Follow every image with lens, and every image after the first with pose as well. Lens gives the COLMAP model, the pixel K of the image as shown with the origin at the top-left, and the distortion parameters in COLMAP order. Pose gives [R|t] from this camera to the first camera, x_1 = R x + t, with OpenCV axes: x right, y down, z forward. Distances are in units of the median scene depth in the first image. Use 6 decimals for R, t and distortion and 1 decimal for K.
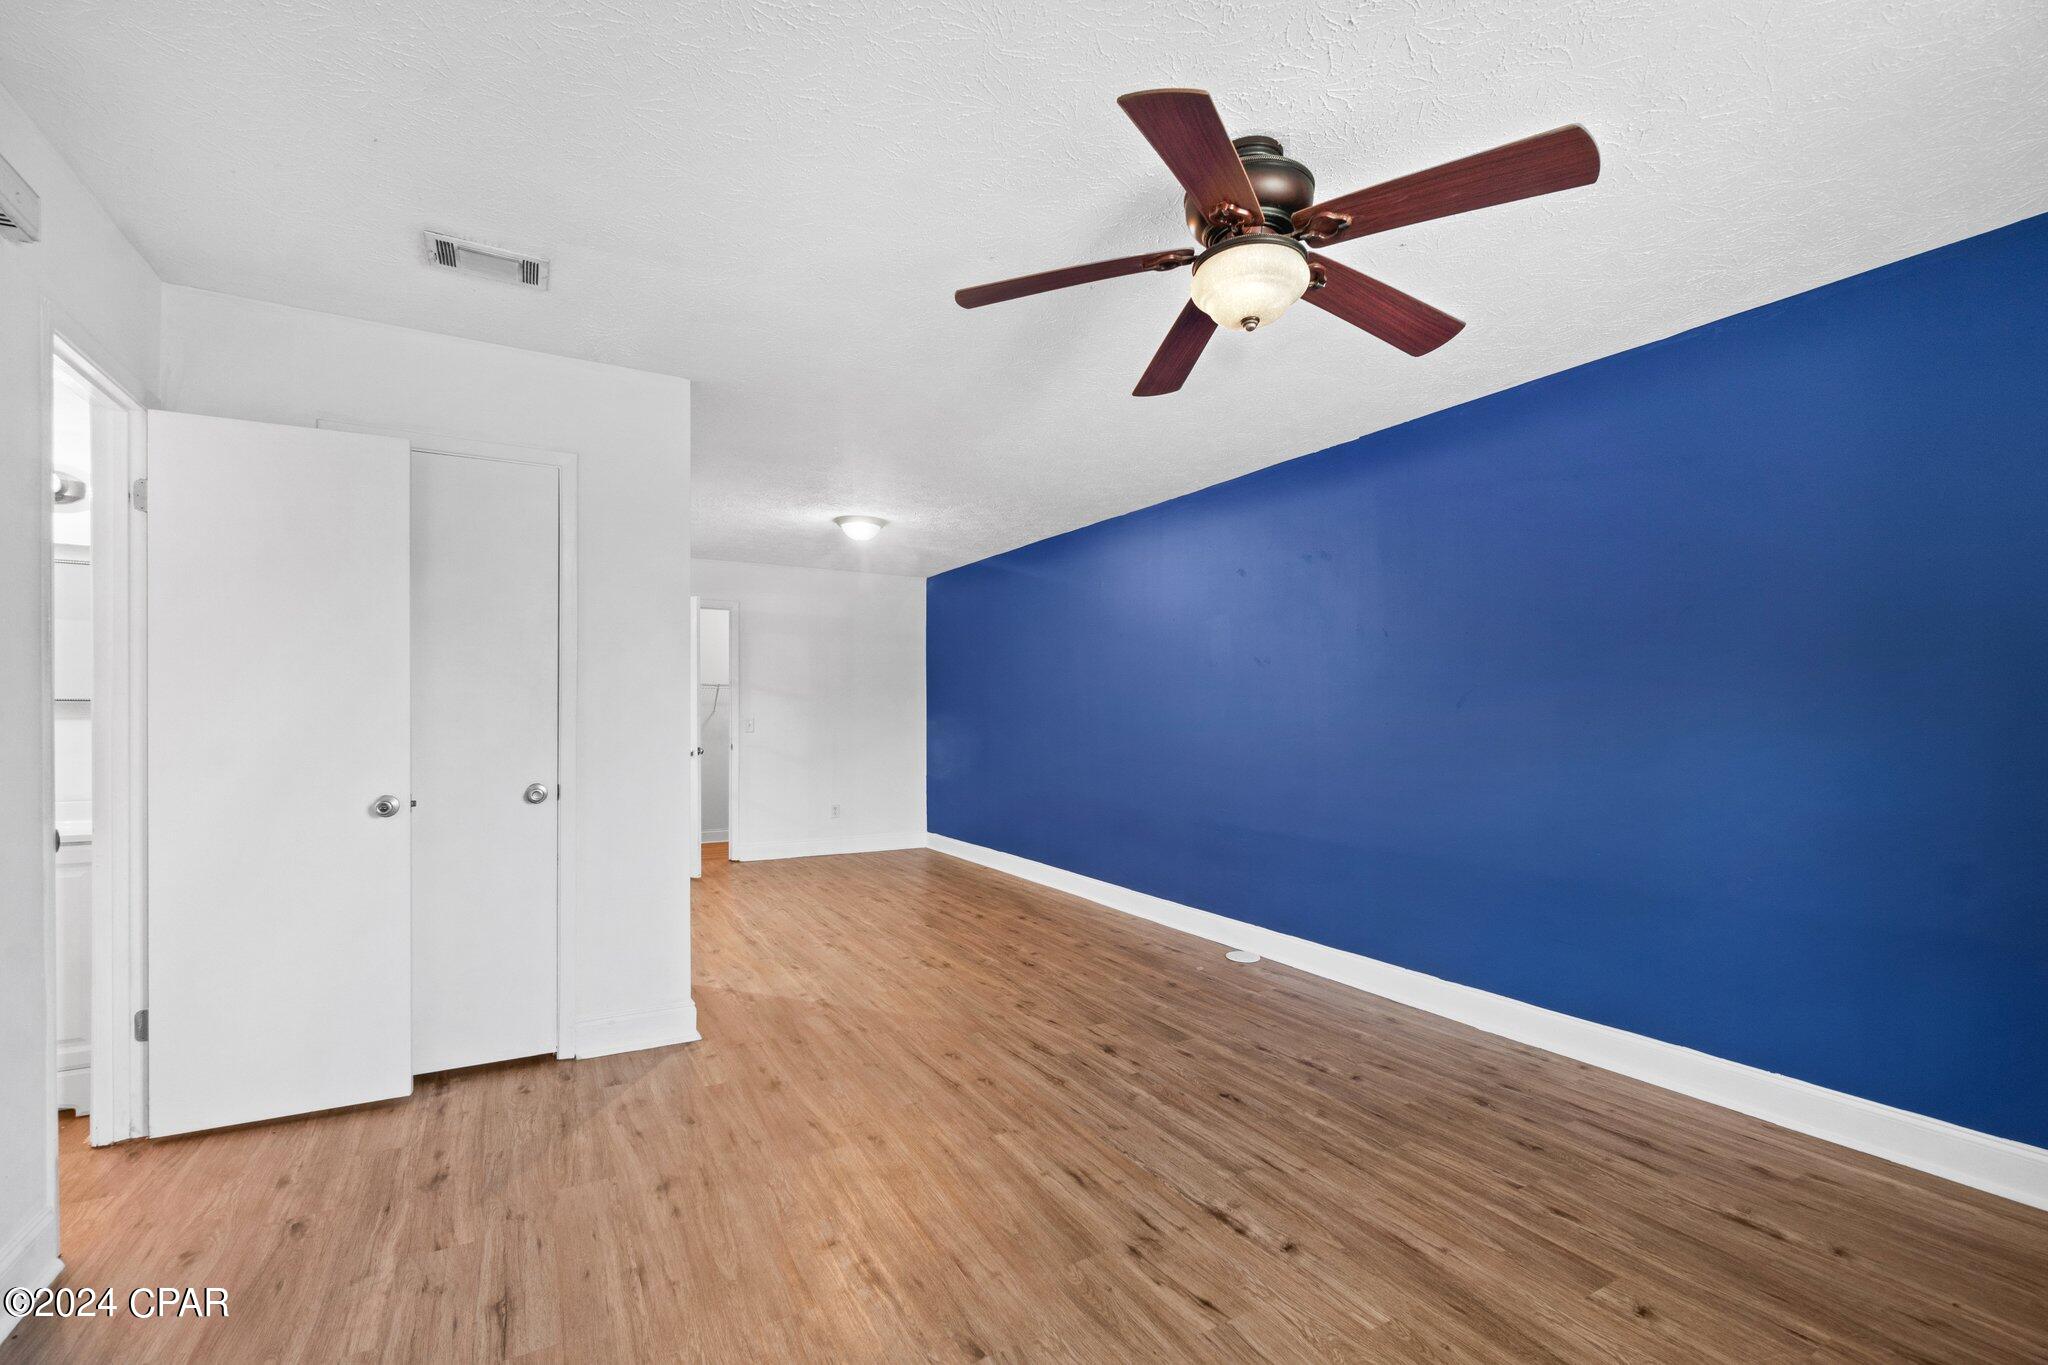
lens RADIAL K [[884.5, 0, 1014.8], [0, 884.5, 702.2], [0, 0, 1]] dist [-0.003675, -0.000385]
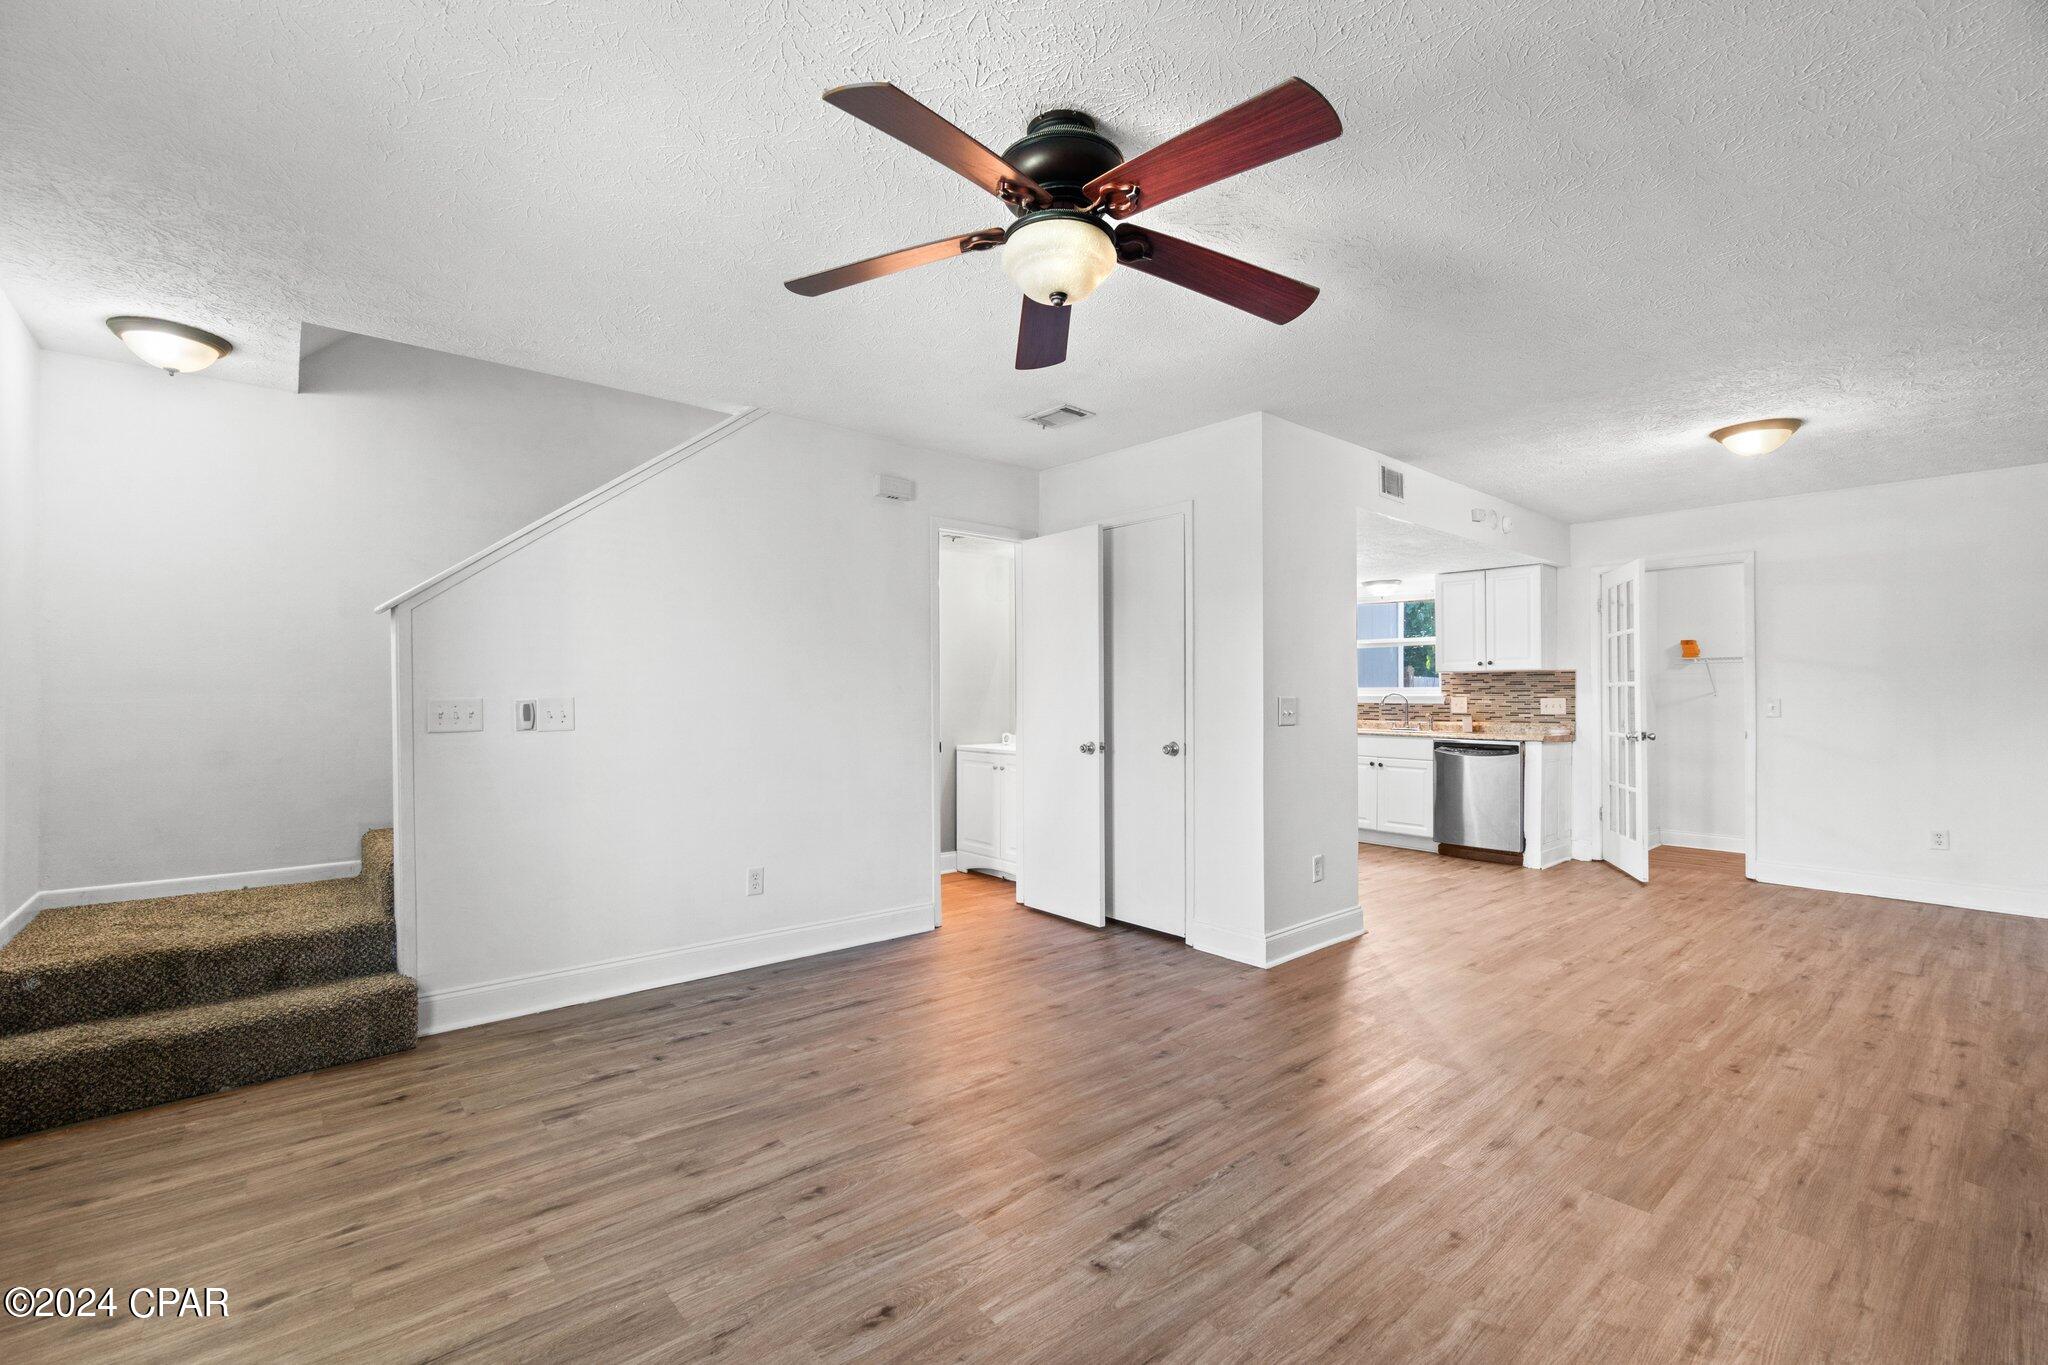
lens RADIAL K [[884.5, 0, 1010.8], [0, 884.5, 681.4], [0, 0, 1]] dist [-0.003675, -0.000385]
pose [[0.174526, -0.017141, -0.984503, 0.786191], [0.013718, 0.999794, -0.014975, 0.013512], [0.984557, -0.010892, 0.174725, 0.489728]]
